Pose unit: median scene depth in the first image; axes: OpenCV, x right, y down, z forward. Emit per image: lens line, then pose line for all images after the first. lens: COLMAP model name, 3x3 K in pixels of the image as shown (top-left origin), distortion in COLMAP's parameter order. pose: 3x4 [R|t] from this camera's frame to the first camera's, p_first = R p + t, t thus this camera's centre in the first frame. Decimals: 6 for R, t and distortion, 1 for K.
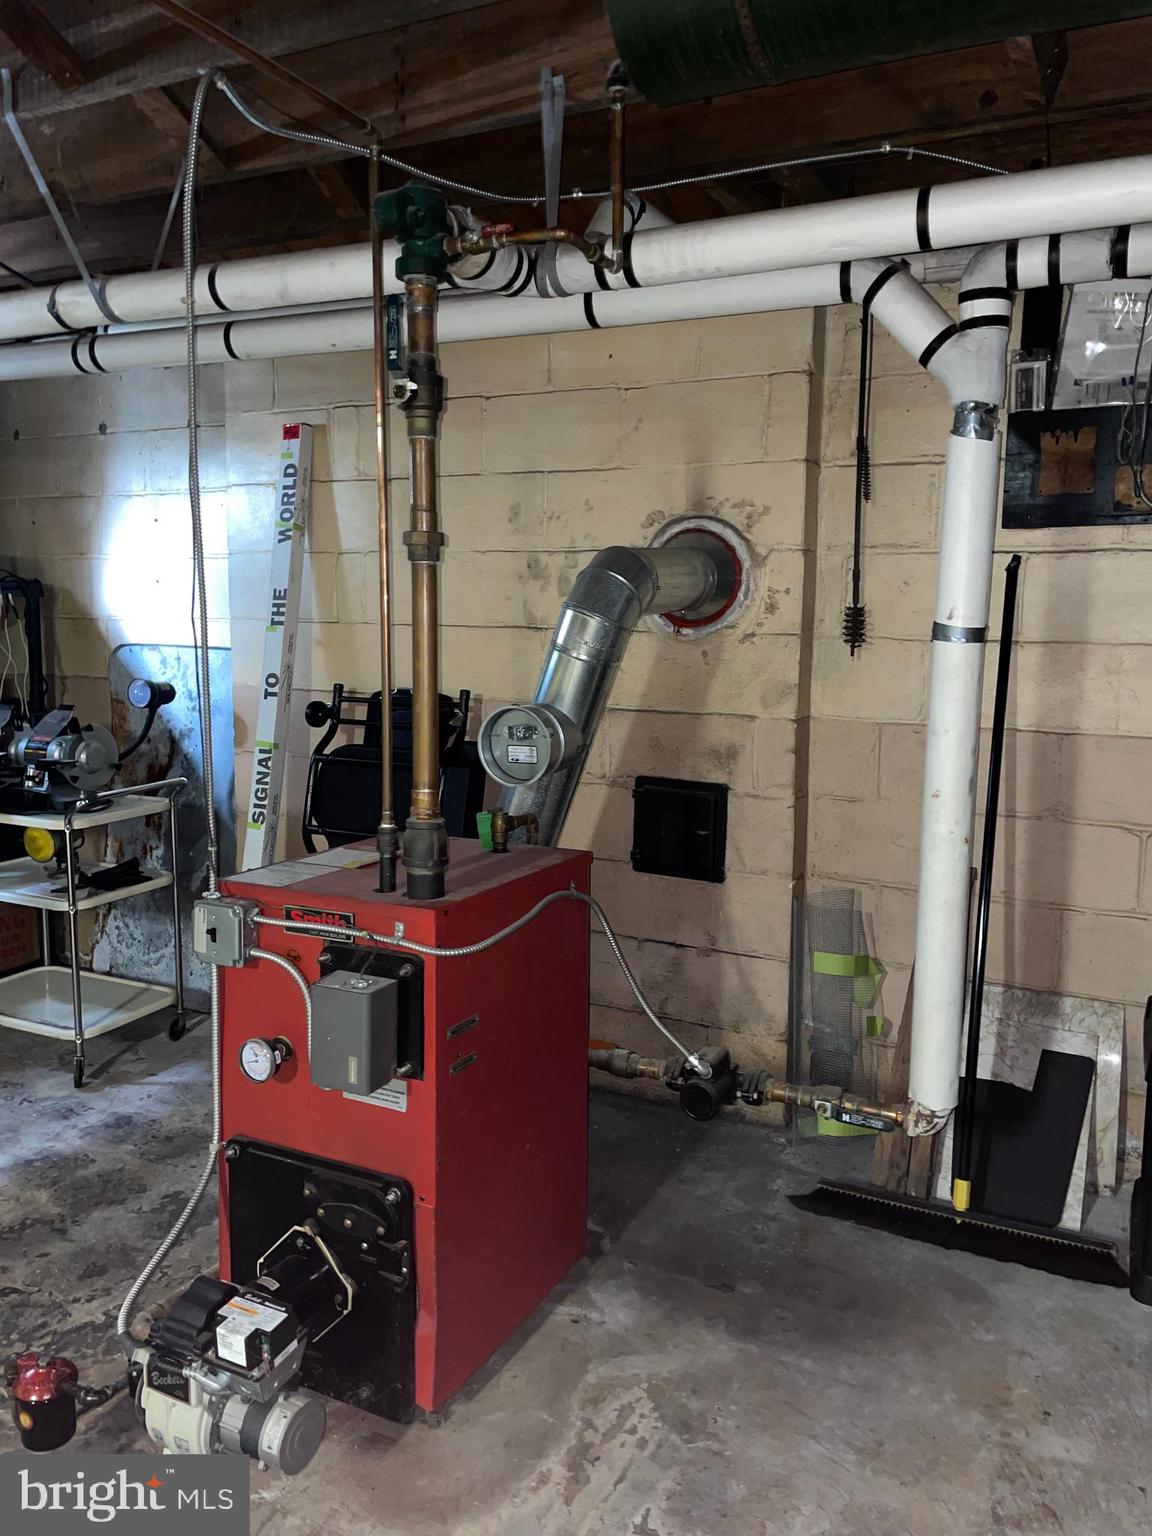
lens RADIAL K [[1159.2, 0, 584.6], [0, 1159.2, 758.4], [0, 0, 1]] dist [0.091716, -0.120706]
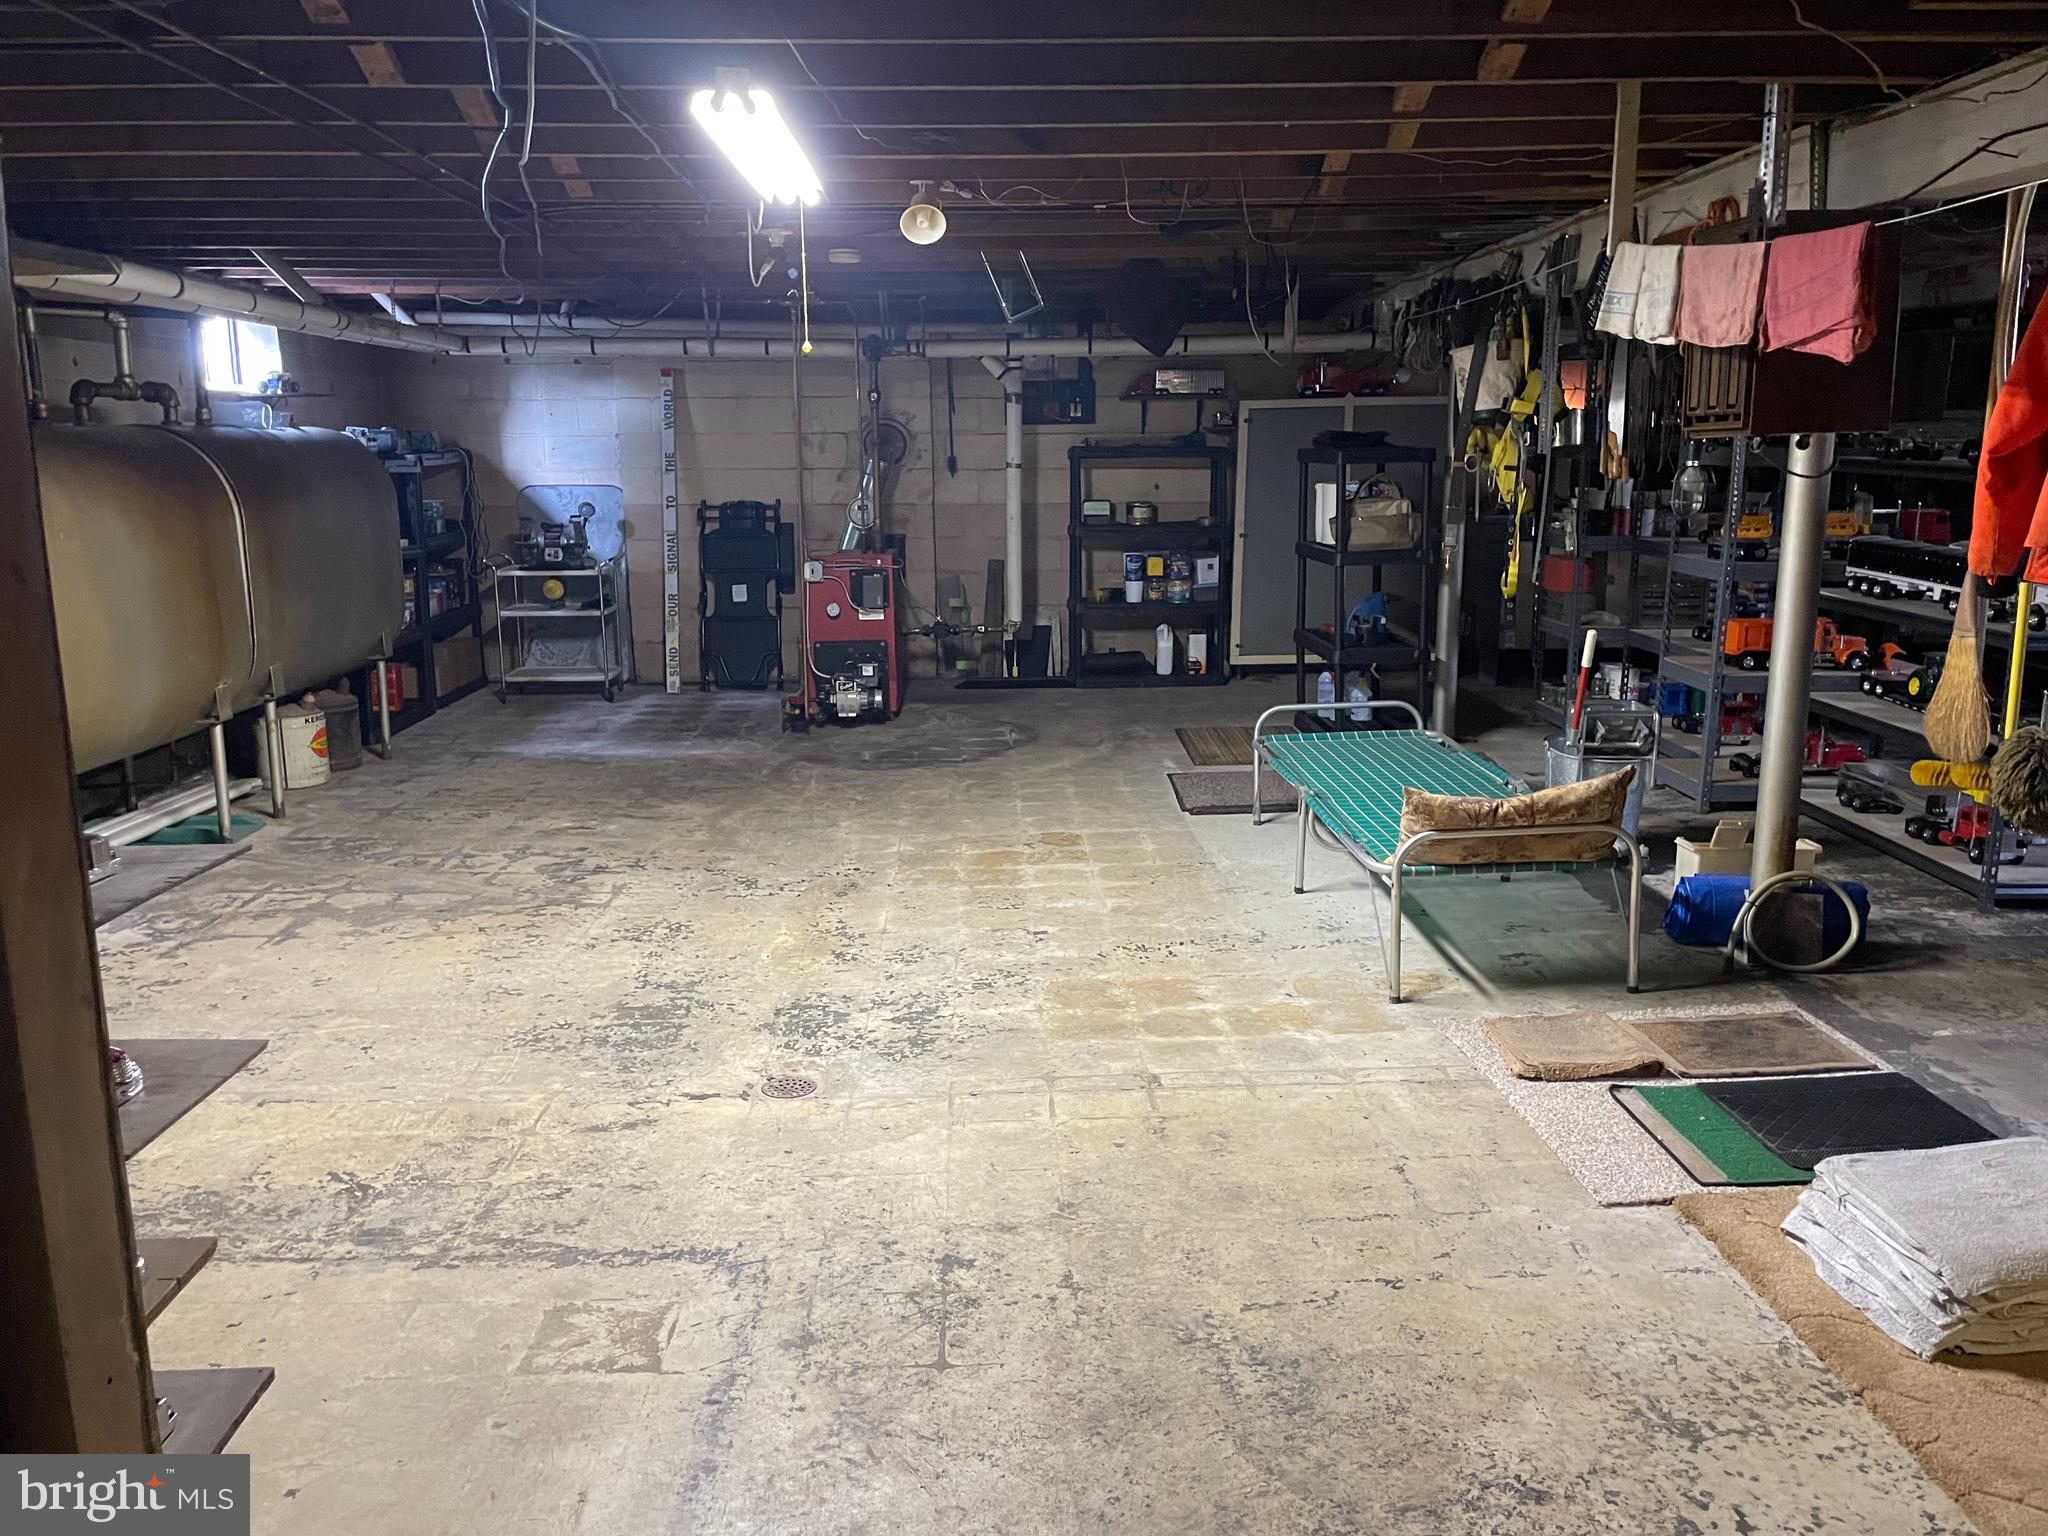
lens RADIAL K [[1545.6, 0, 1014.6], [0, 1545.6, 762.0], [0, 0, 1]] dist [0.091716, -0.120706]
pose [[0.883568, -0.117002, 0.453451, -1.221957], [0.081859, 0.991966, 0.096447, 0.207157], [-0.461093, -0.048098, 0.886047, -2.011458]]
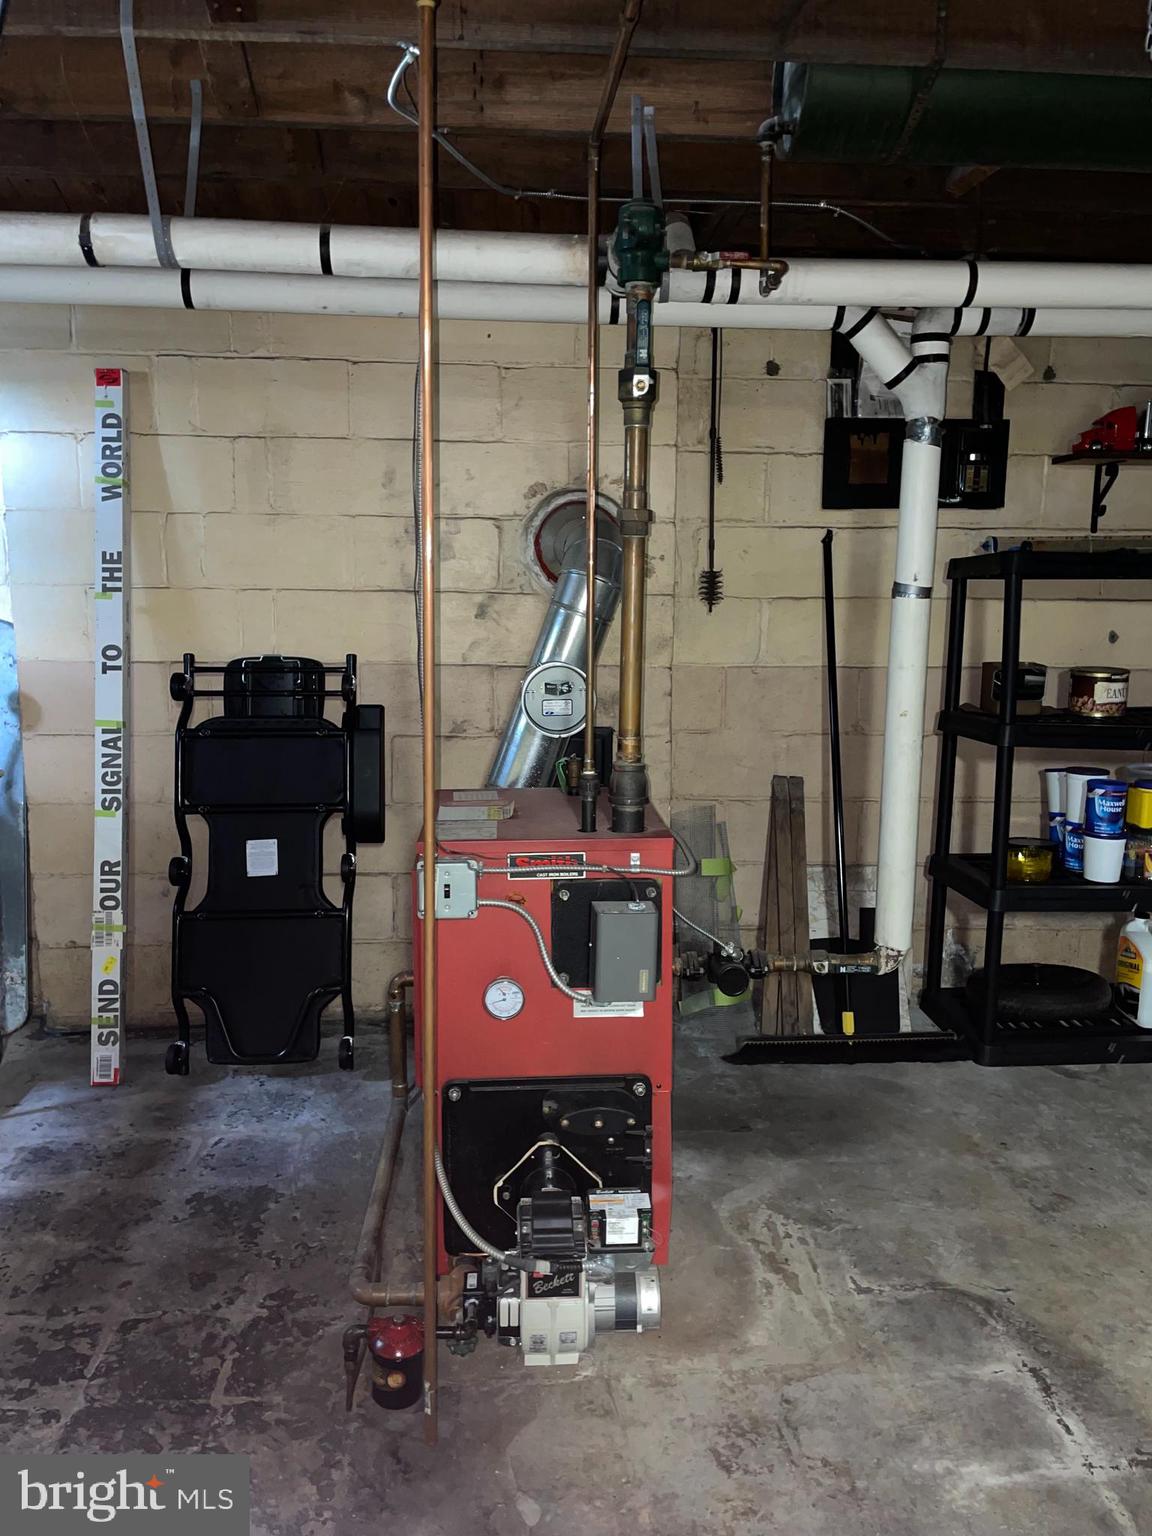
lens RADIAL K [[1159.2, 0, 584.6], [0, 1159.2, 758.4], [0, 0, 1]] dist [0.091716, -0.120706]
pose [[0.861905, -0.086172, 0.499694, -0.501249], [0.068094, 0.996198, 0.054341, -0.011341], [-0.502477, -0.012811, 0.864496, 0.026259]]
